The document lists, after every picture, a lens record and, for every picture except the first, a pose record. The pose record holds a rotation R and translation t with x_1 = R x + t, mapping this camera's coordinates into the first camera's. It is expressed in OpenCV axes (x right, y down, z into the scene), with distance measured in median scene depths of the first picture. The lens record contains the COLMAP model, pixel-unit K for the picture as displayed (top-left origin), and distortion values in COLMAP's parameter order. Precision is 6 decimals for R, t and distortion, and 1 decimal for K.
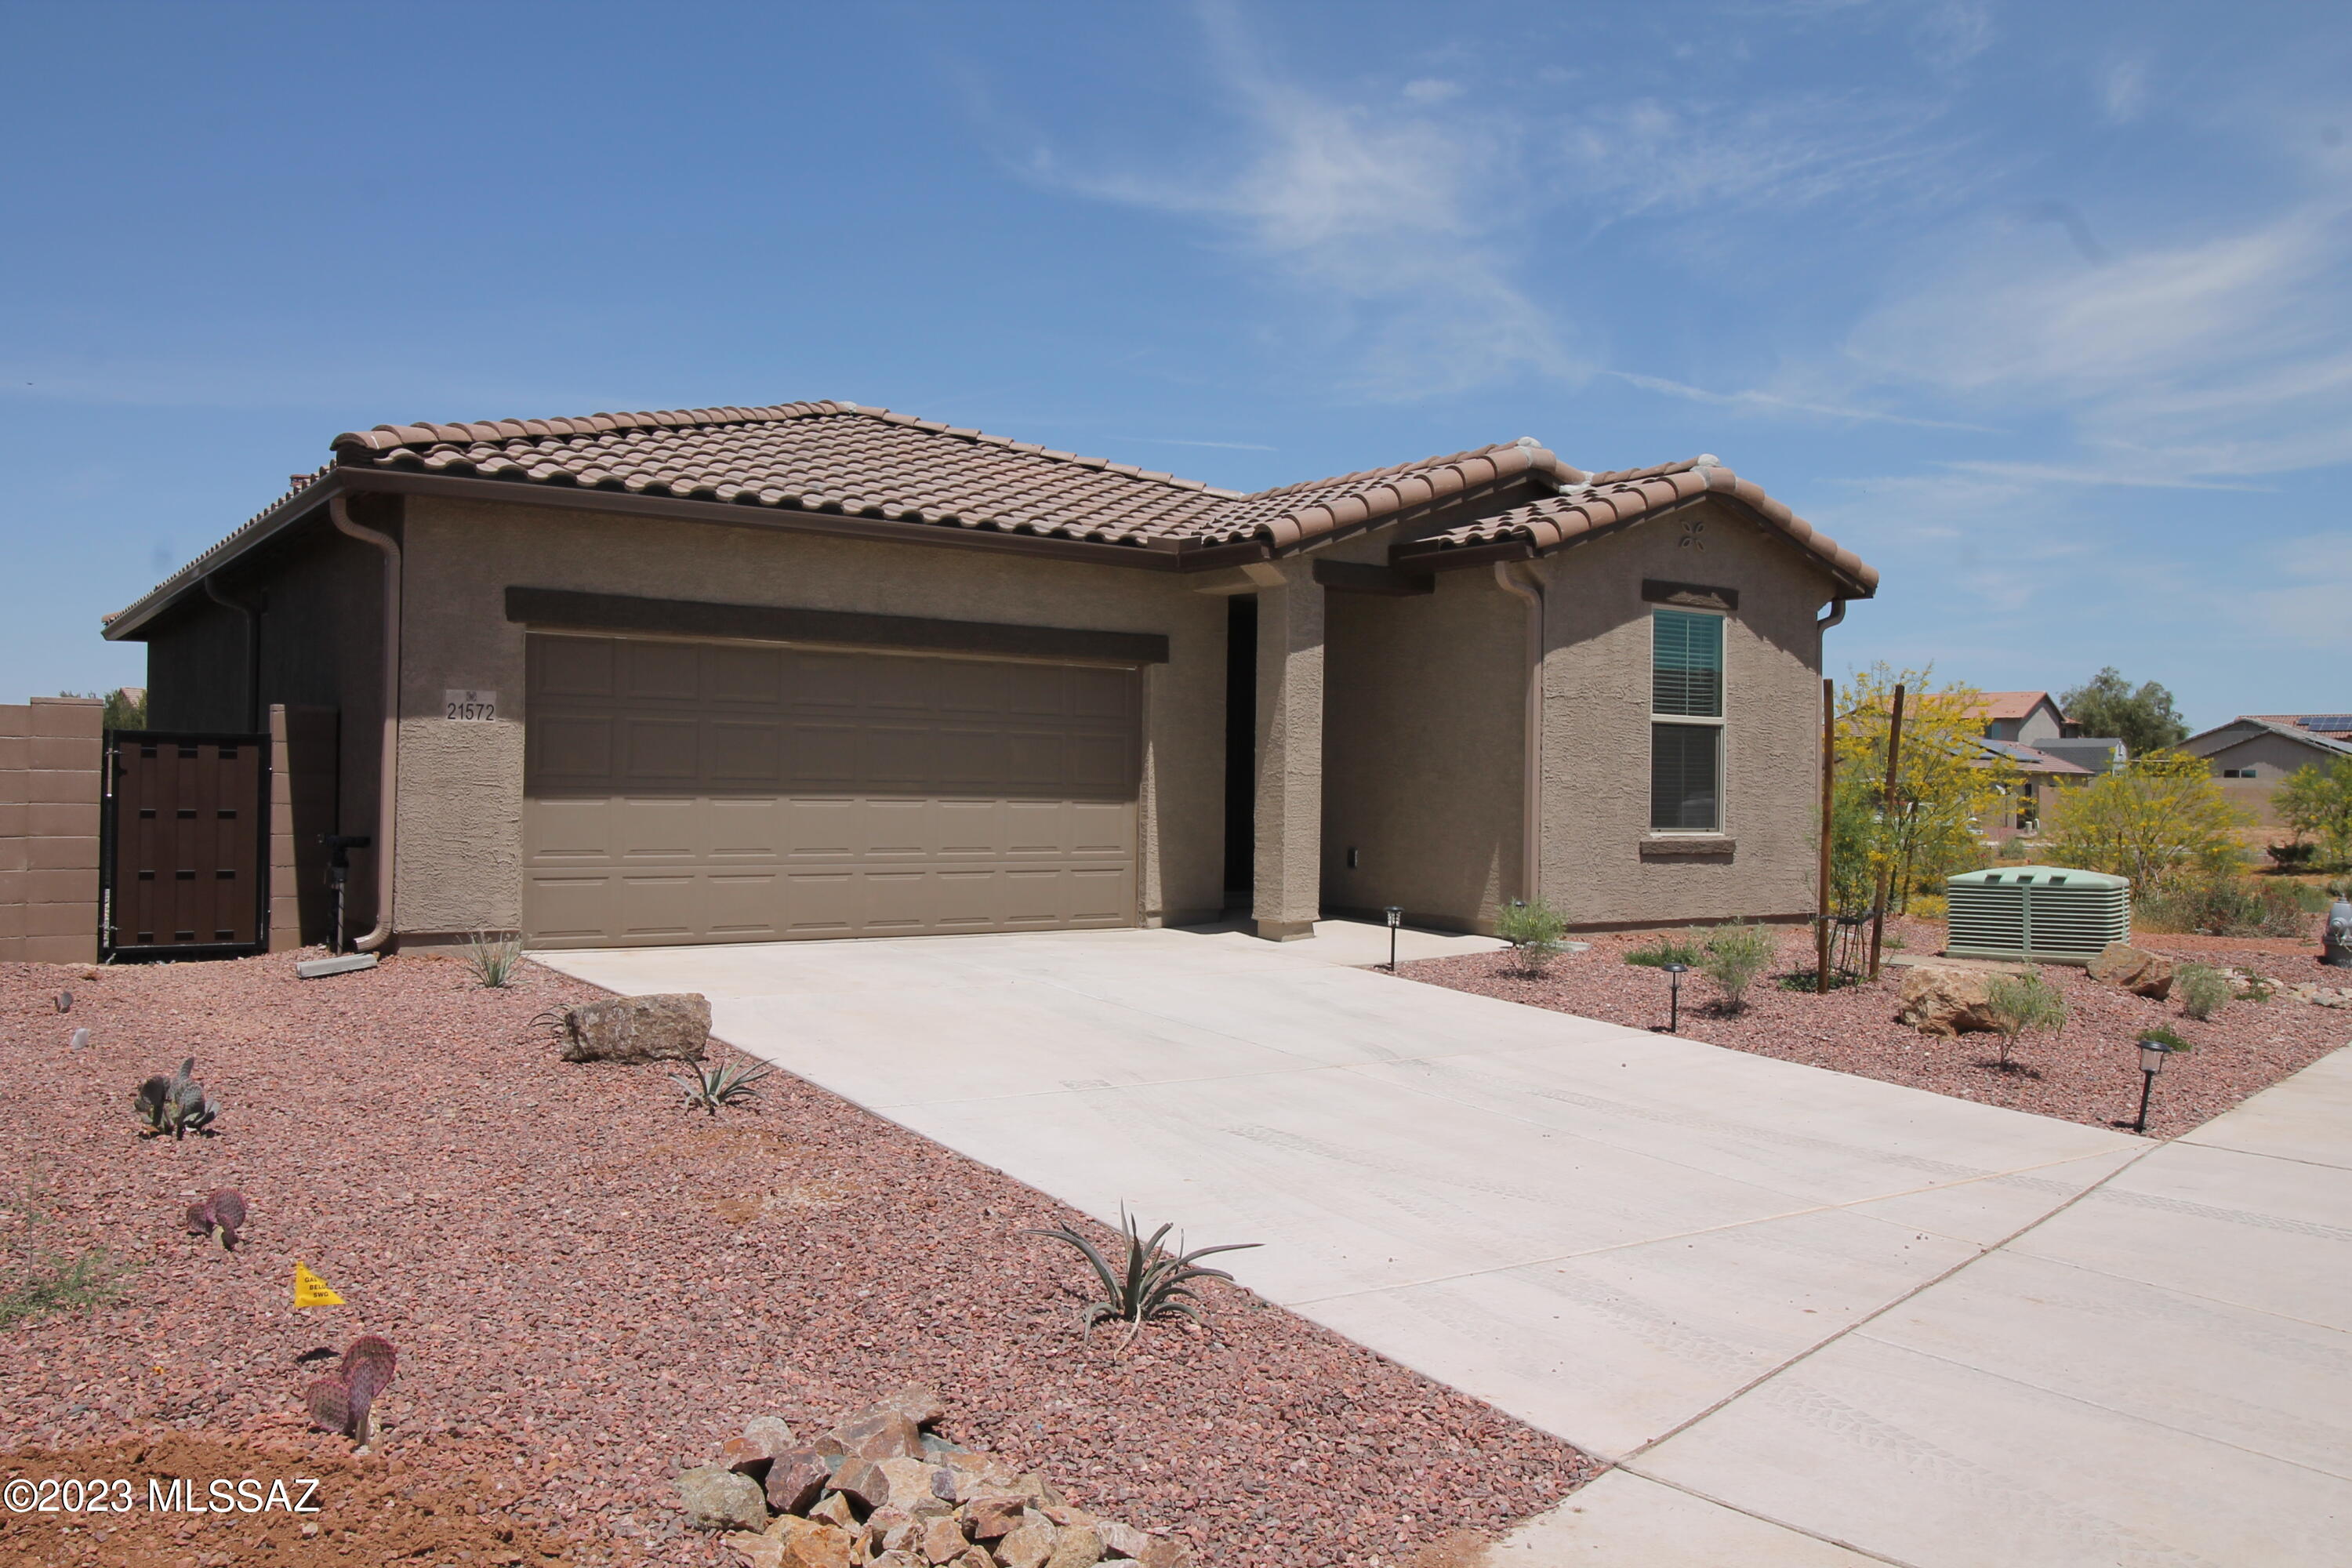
lens RADIAL K [[1942.7, 0, 1177.0], [0, 1942.7, 789.9], [0, 0, 1]] dist [0.005127, -0.003379]
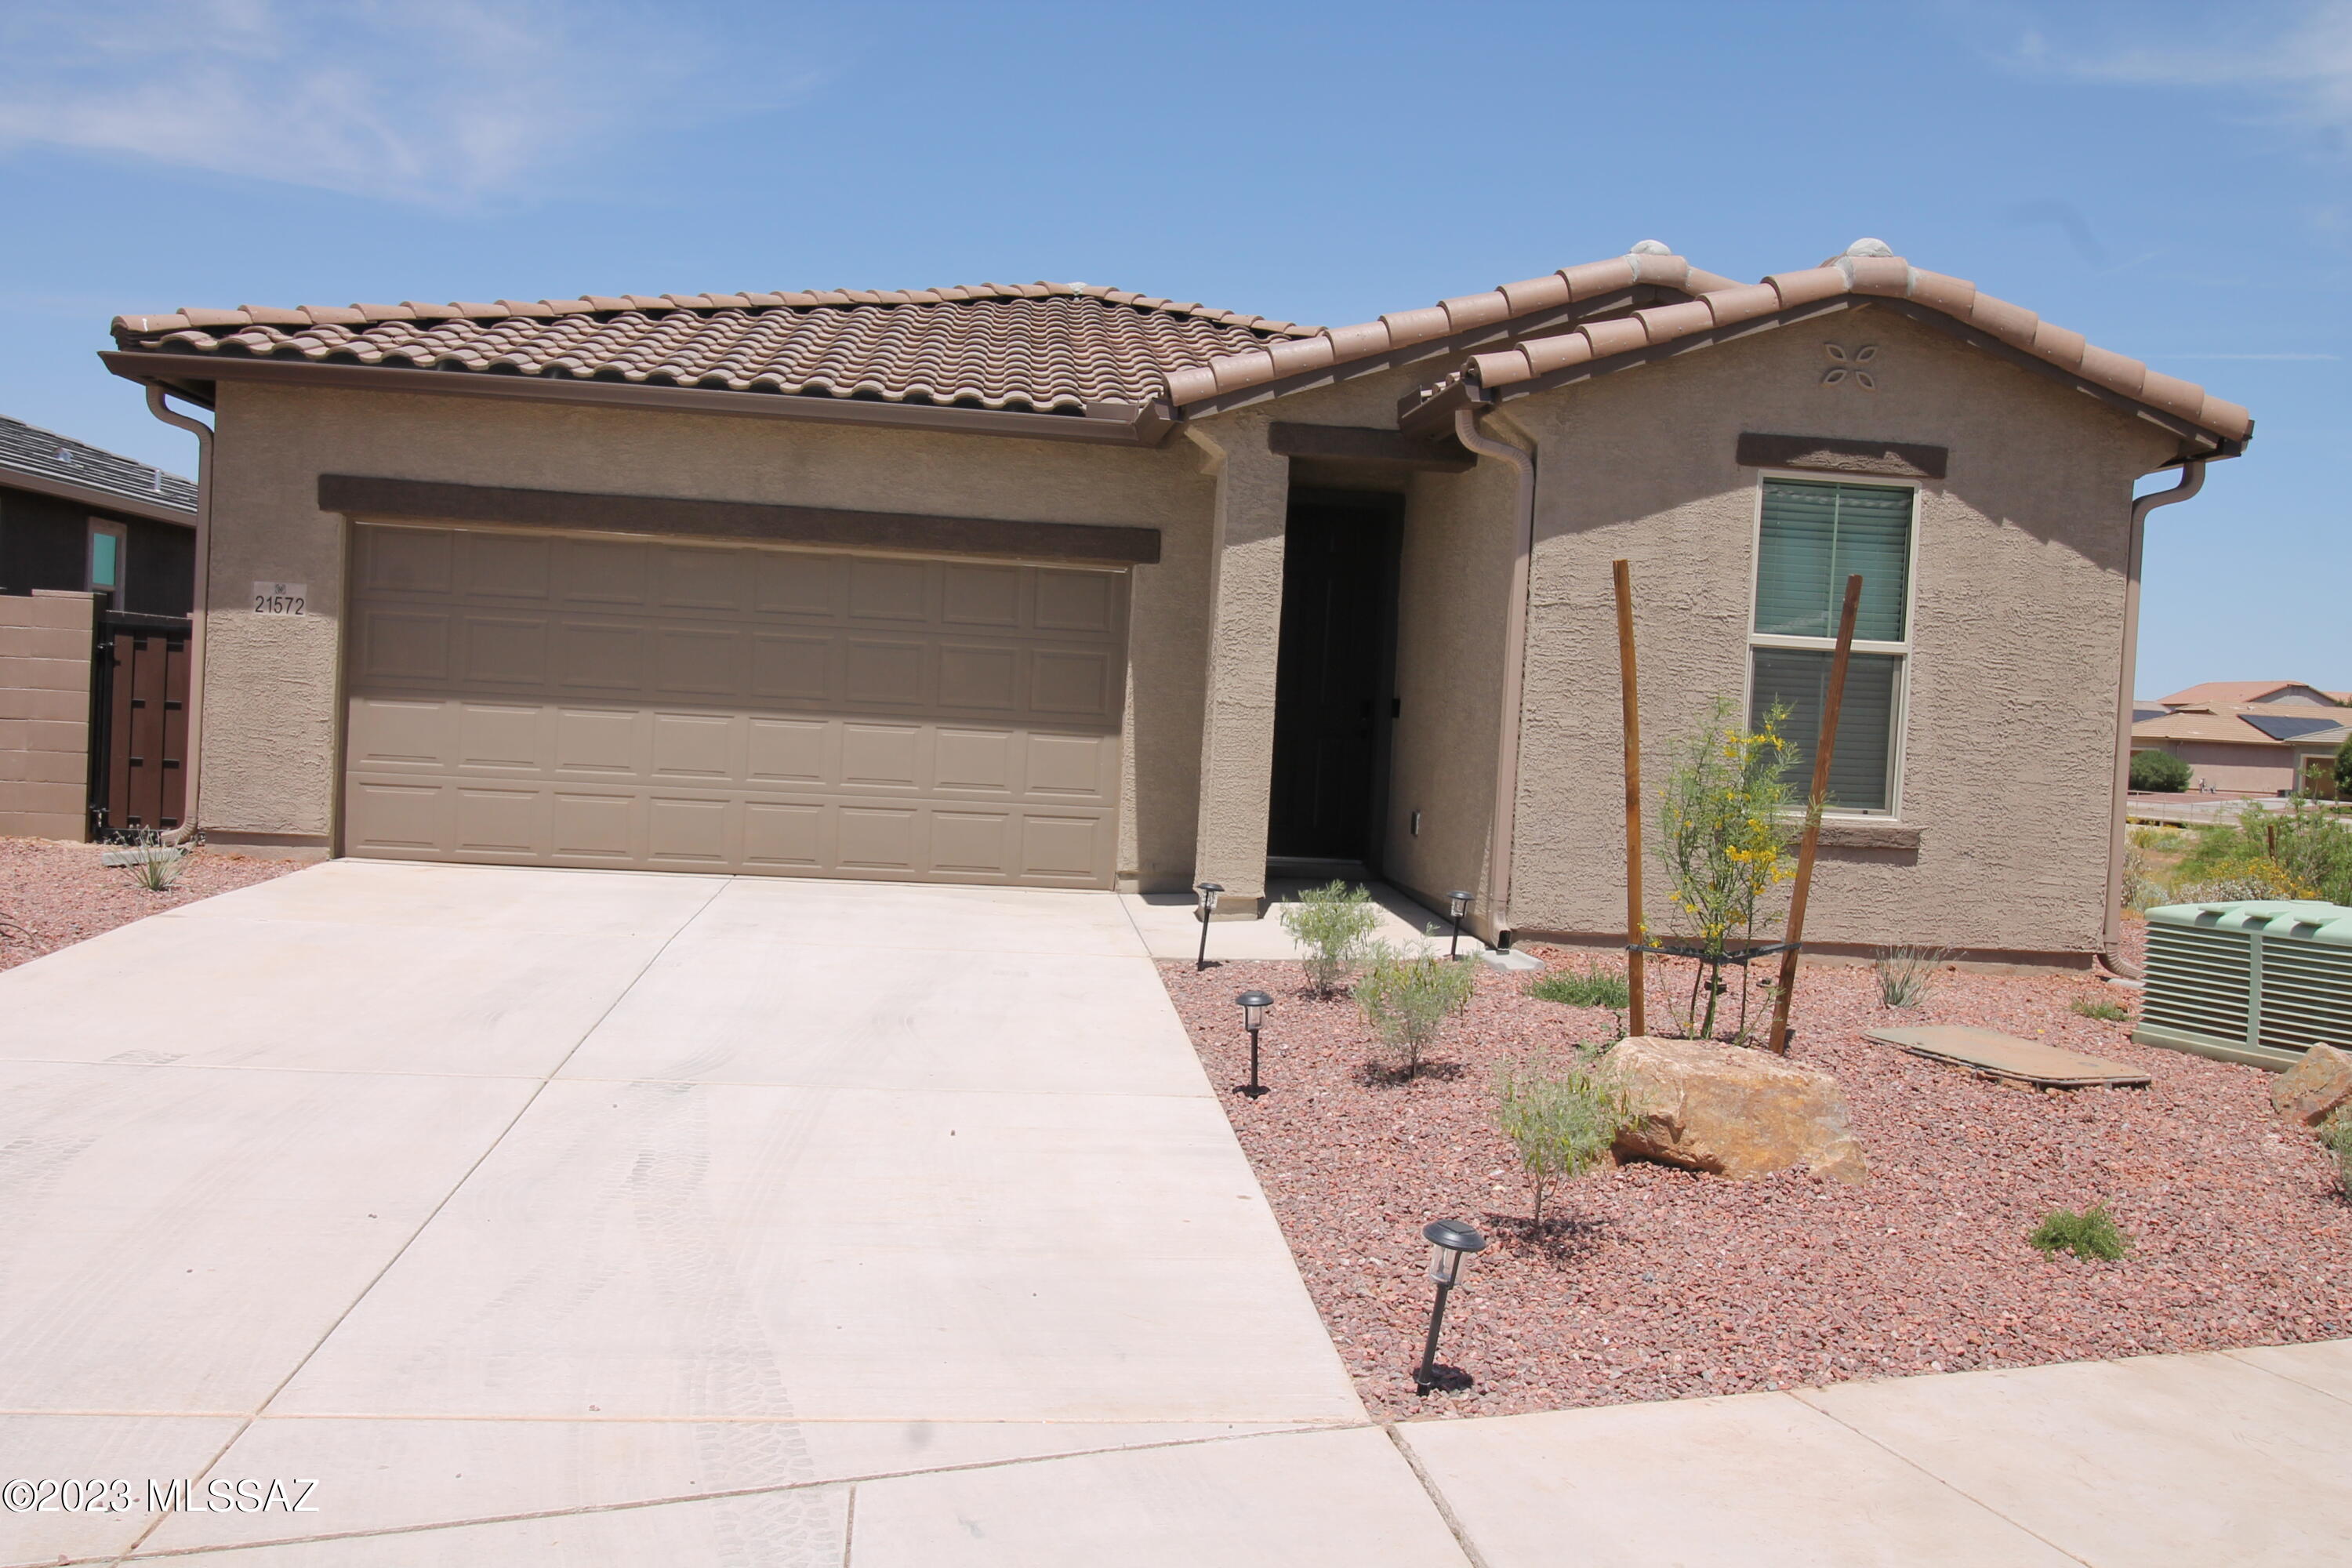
lens RADIAL K [[1942.7, 0, 1174.9], [0, 1942.7, 780.0], [0, 0, 1]] dist [0.005127, -0.003379]
pose [[0.864606, 0.049235, -0.500033, 0.419383], [-0.041013, 0.998782, 0.027429, 0.001414], [0.500775, -0.003208, 0.865572, 0.322897]]
